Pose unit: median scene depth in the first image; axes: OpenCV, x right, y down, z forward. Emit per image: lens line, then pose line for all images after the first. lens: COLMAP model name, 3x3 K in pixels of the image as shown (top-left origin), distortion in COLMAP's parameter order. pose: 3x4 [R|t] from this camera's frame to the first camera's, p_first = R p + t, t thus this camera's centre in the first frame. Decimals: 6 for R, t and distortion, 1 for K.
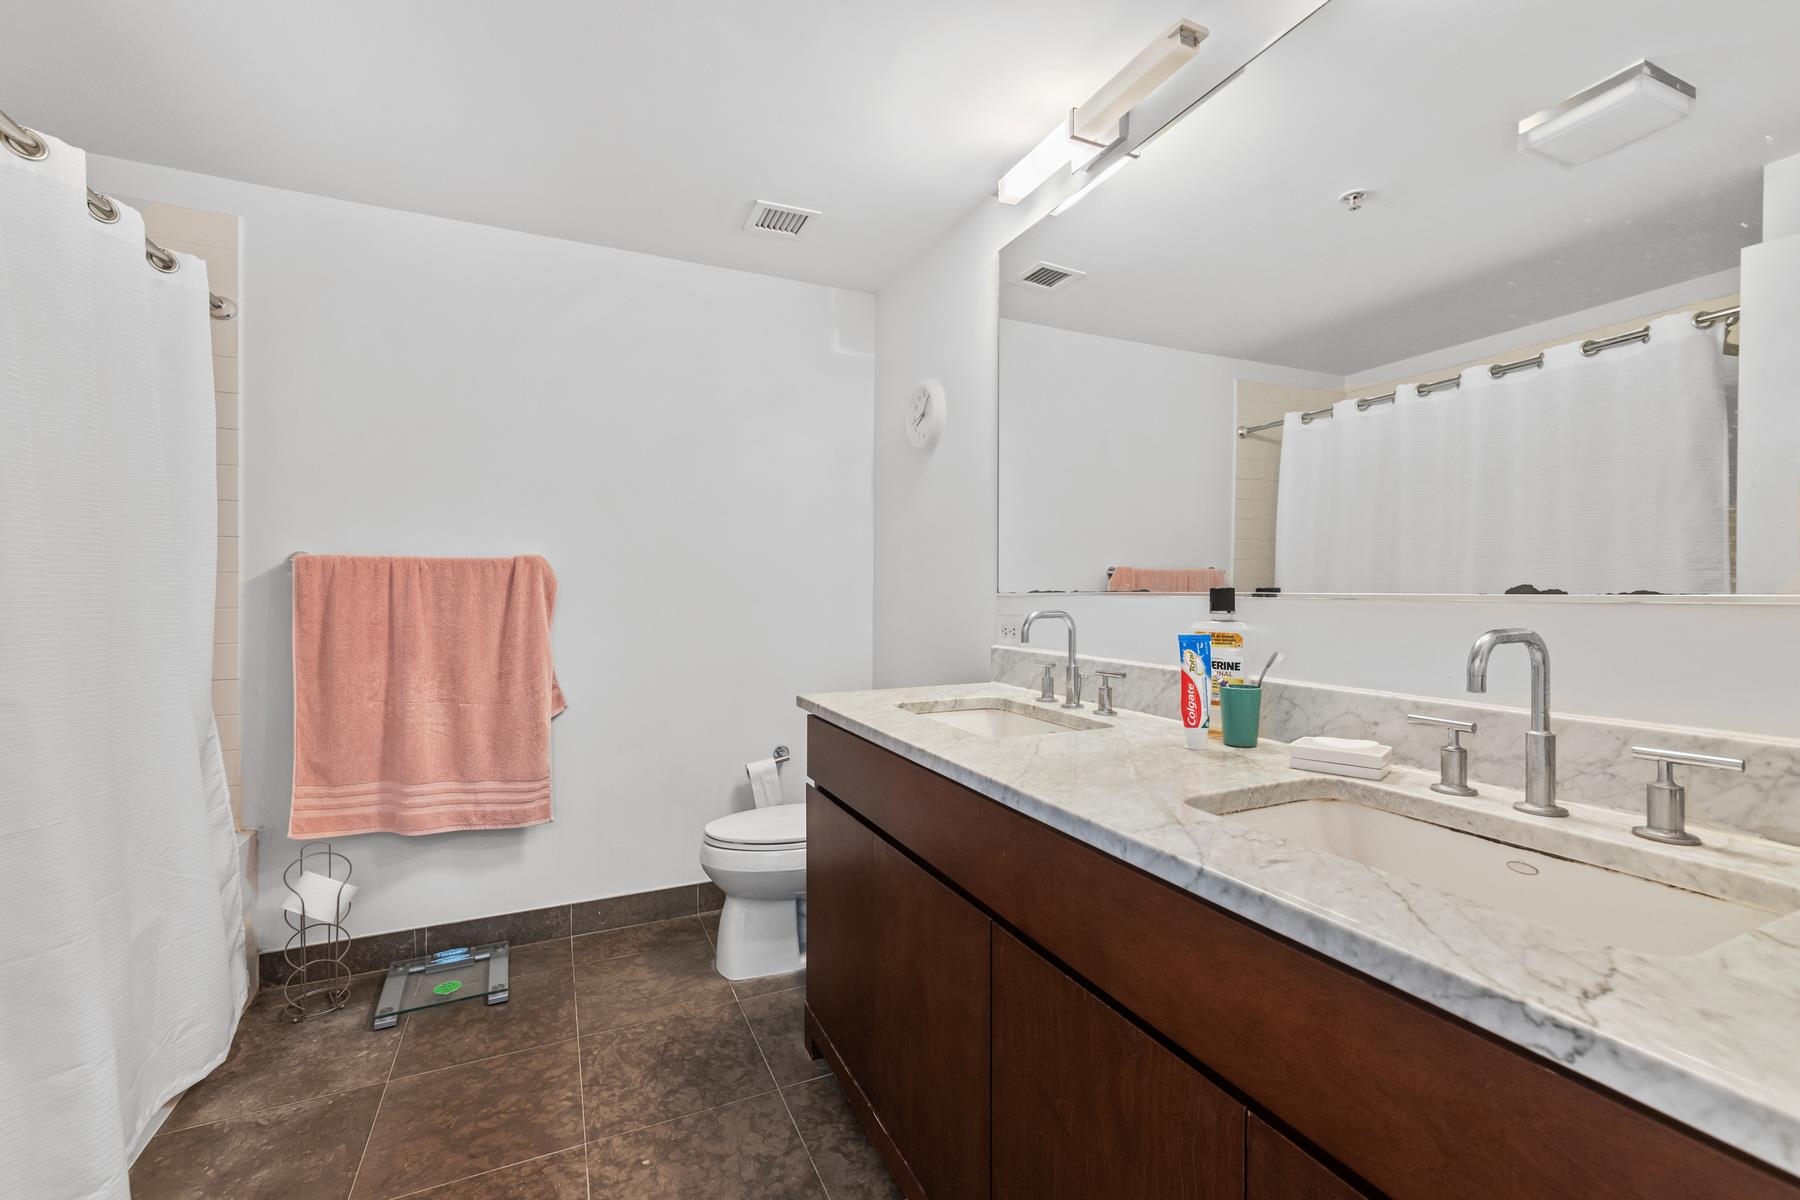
lens RADIAL K [[750.4, 0, 900.4], [0, 750.4, 585.7], [0, 0, 1]] dist [0.000710, -0.000070]
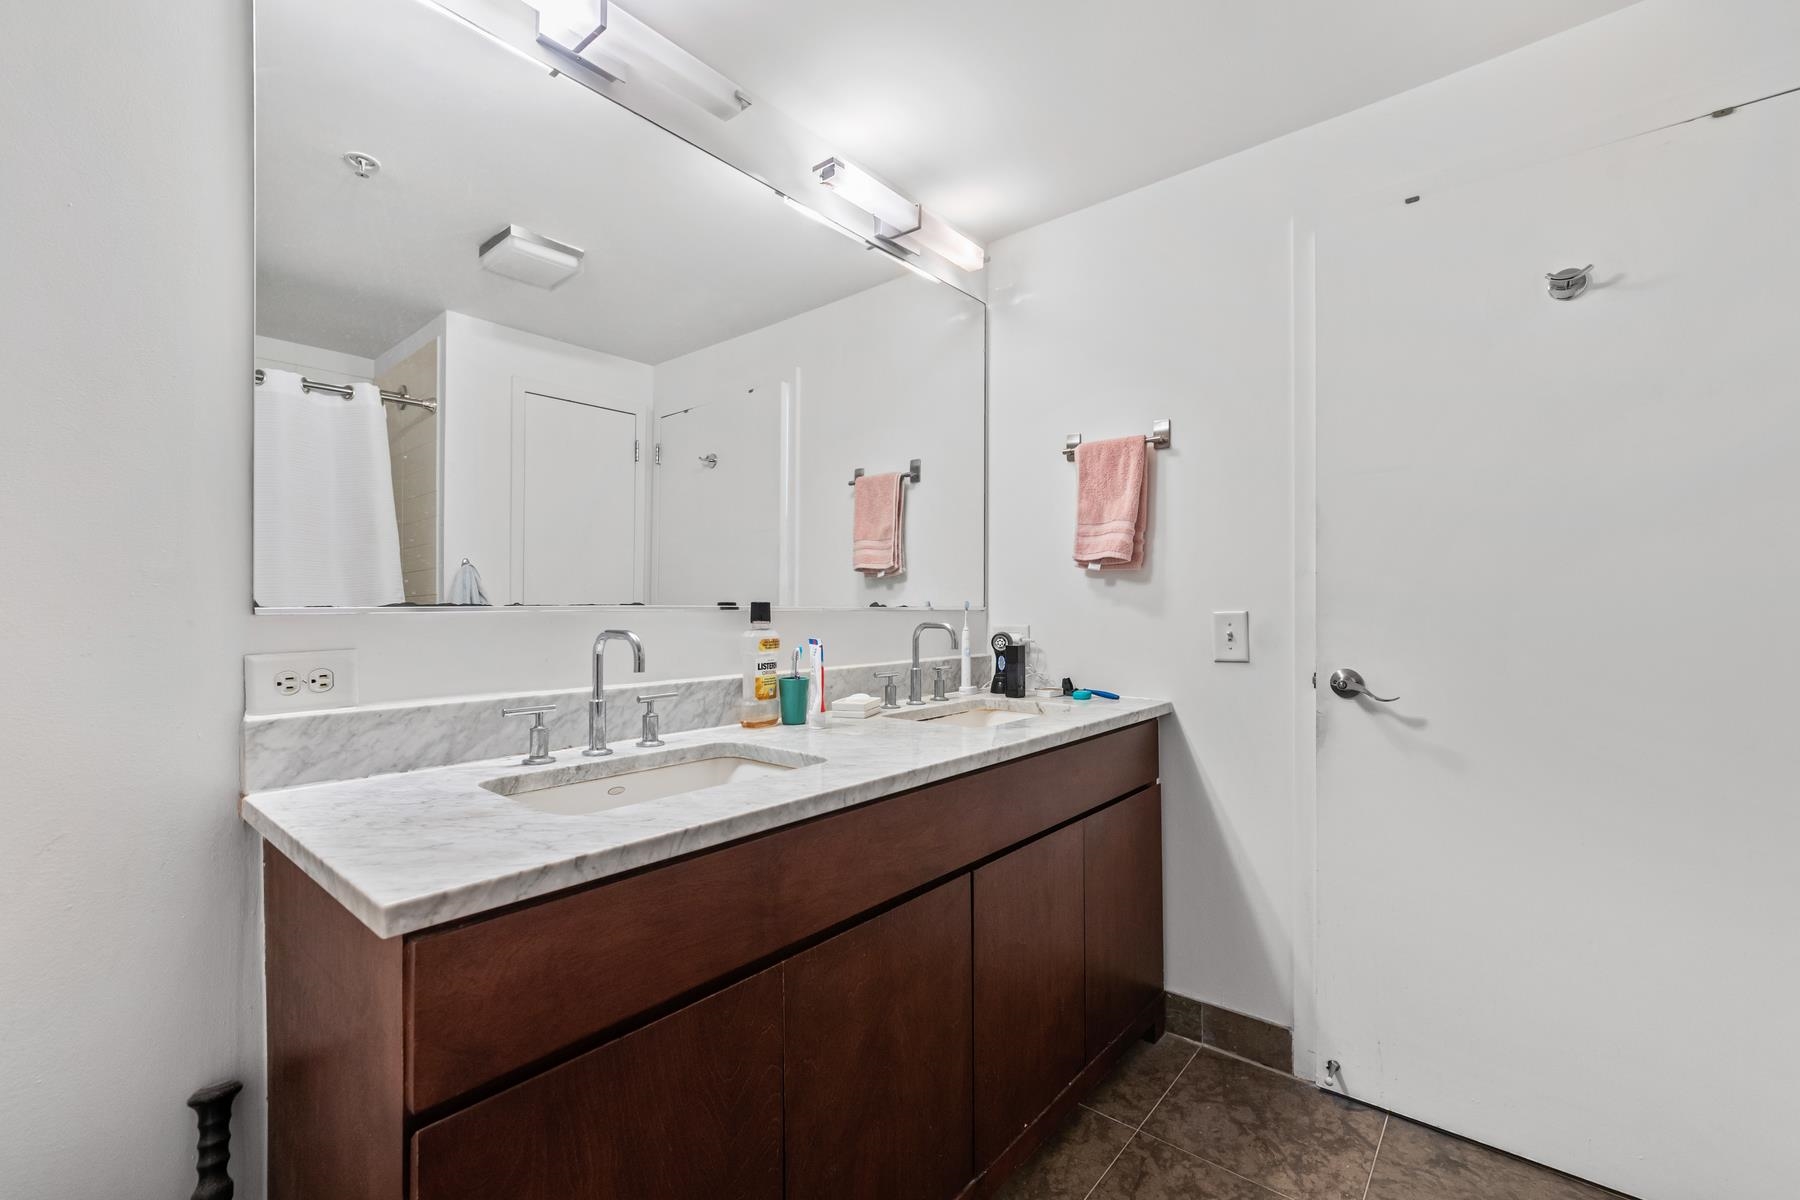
lens RADIAL K [[750.4, 0, 900.4], [0, 750.4, 585.7], [0, 0, 1]] dist [0.000710, -0.000070]
pose [[-0.437085, -0.004925, 0.899406, -0.635794], [-0.027711, 0.999584, -0.007993, -0.019746], [-0.898993, -0.028418, -0.437040, 1.063256]]
